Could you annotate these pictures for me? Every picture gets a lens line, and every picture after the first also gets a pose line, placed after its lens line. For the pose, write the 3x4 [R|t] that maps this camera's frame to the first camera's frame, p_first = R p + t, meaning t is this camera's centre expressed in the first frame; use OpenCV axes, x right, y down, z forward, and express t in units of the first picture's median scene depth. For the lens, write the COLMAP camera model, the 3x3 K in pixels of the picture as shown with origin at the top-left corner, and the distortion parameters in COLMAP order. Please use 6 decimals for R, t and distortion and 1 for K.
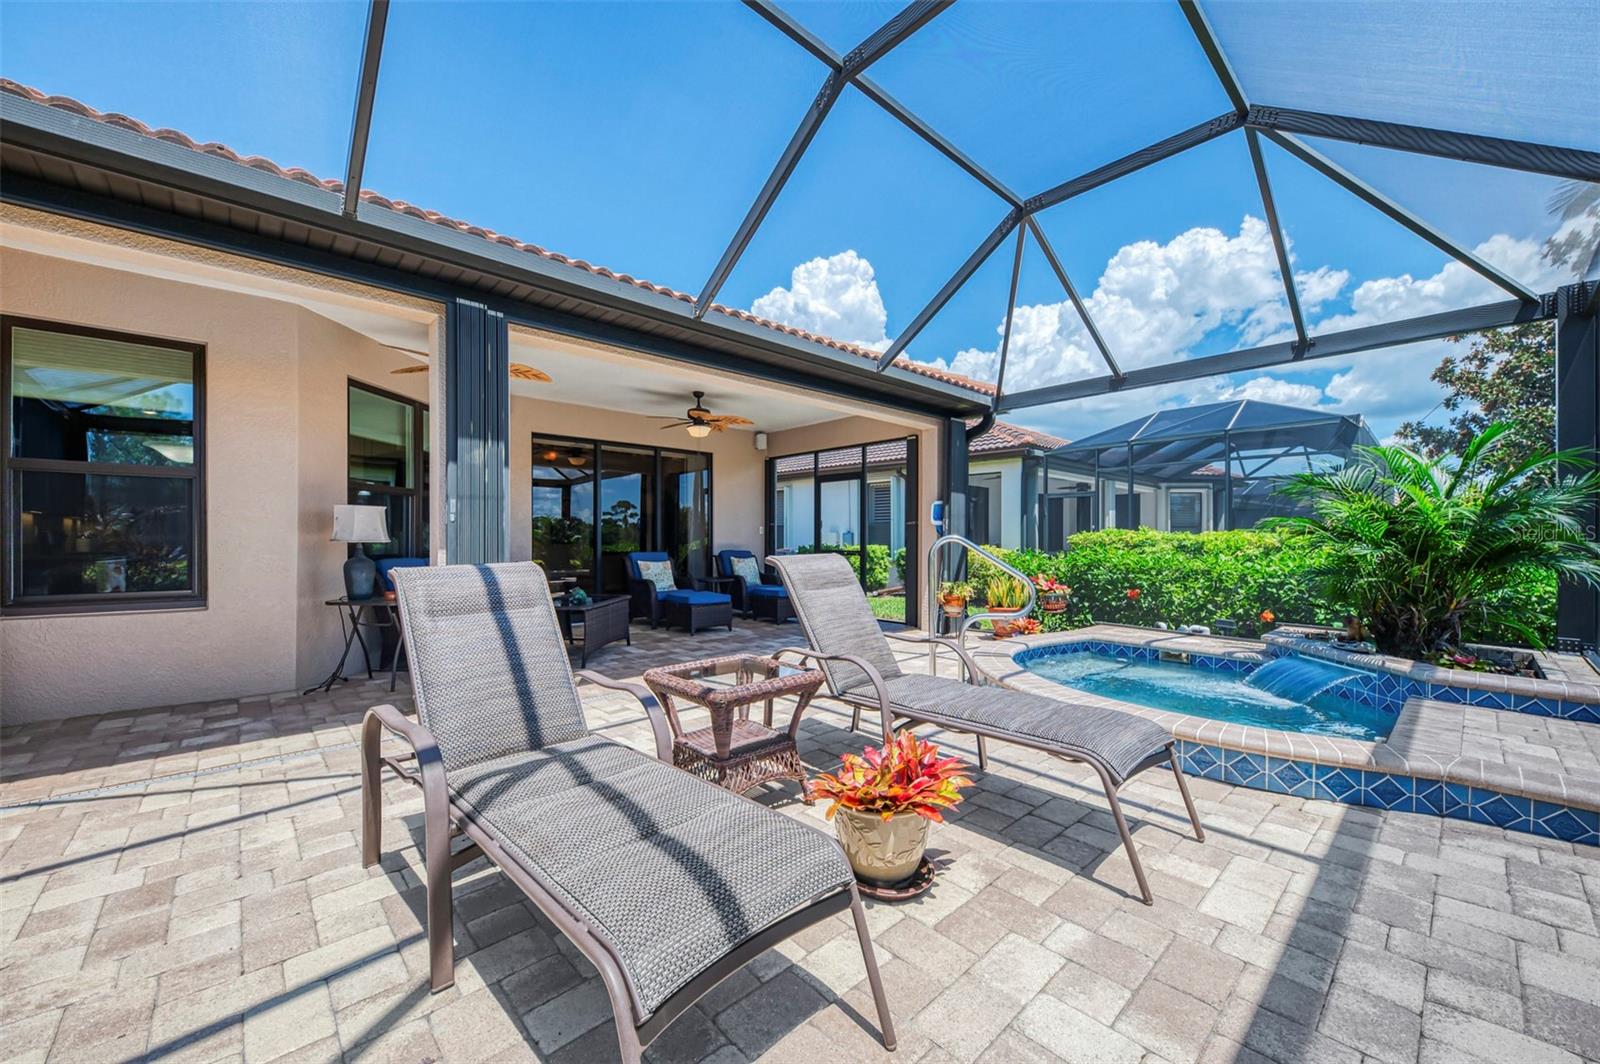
lens RADIAL K [[613.0, 0, 798.8], [0, 613.0, 536.3], [0, 0, 1]] dist [0.010991, -0.005810]
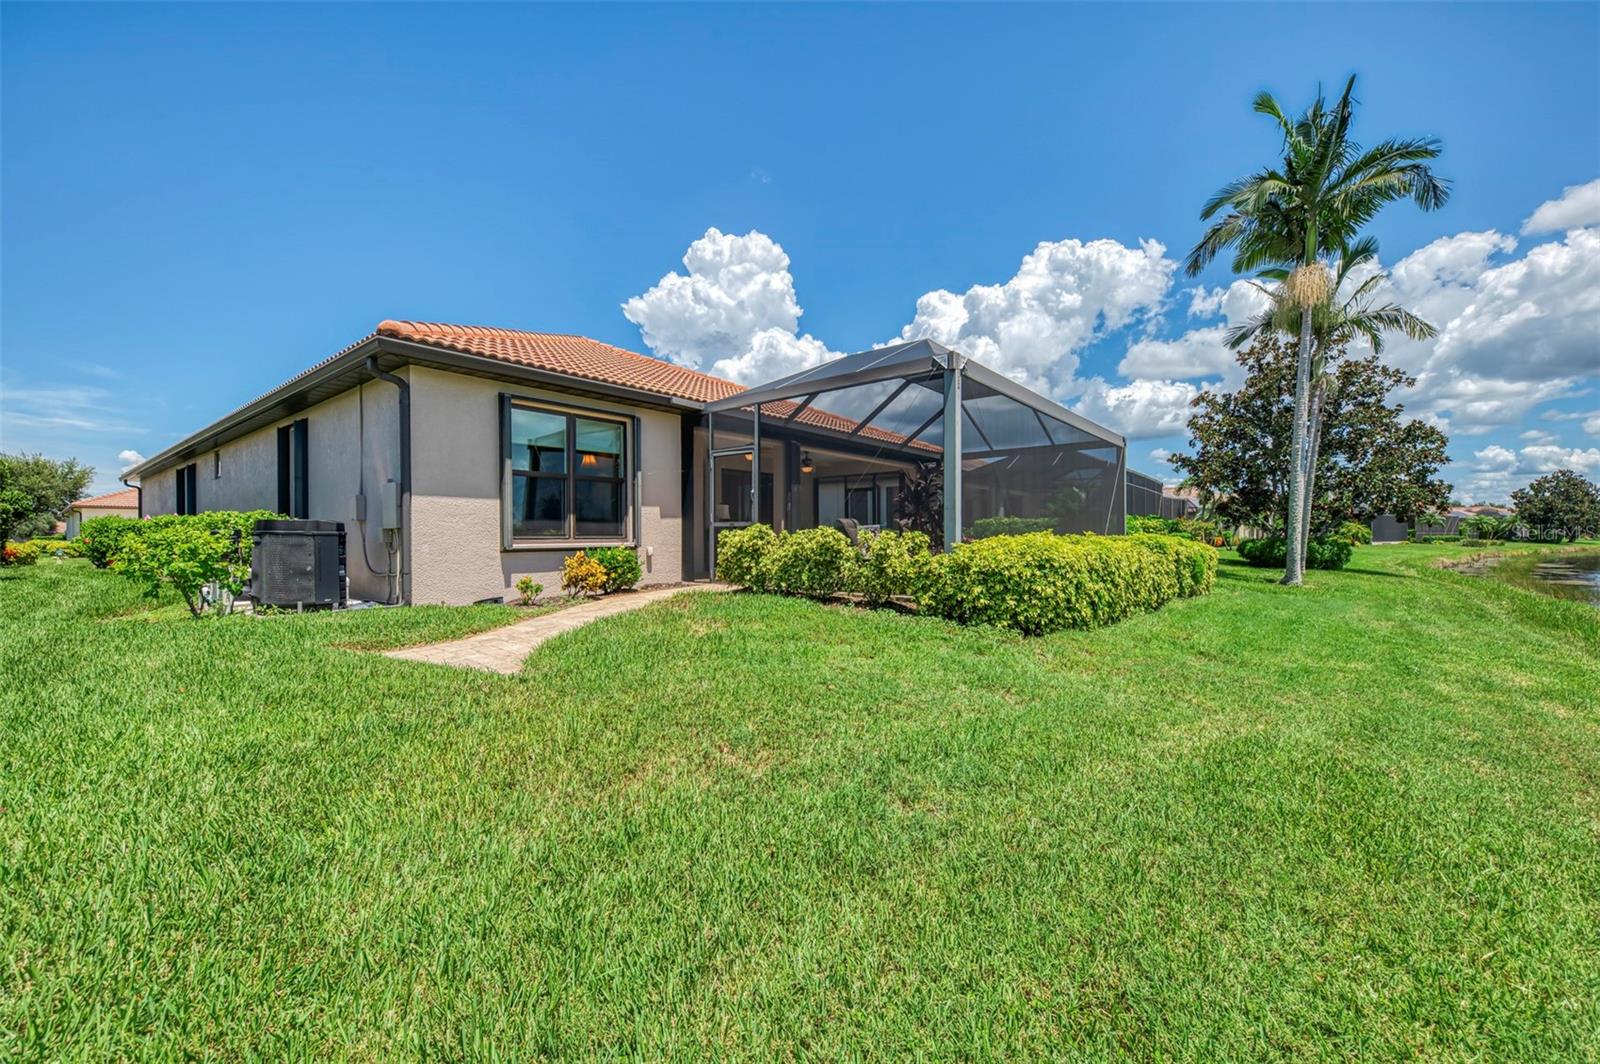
lens RADIAL K [[644.2, 0, 793.3], [0, 644.2, 532.1], [0, 0, 1]] dist [0.007219, -0.000186]
pose [[0.989781, 0.003136, 0.142562, -0.236393], [-0.003403, 0.999993, 0.001631, 0.021469], [-0.142556, -0.002100, 0.989785, -0.534769]]
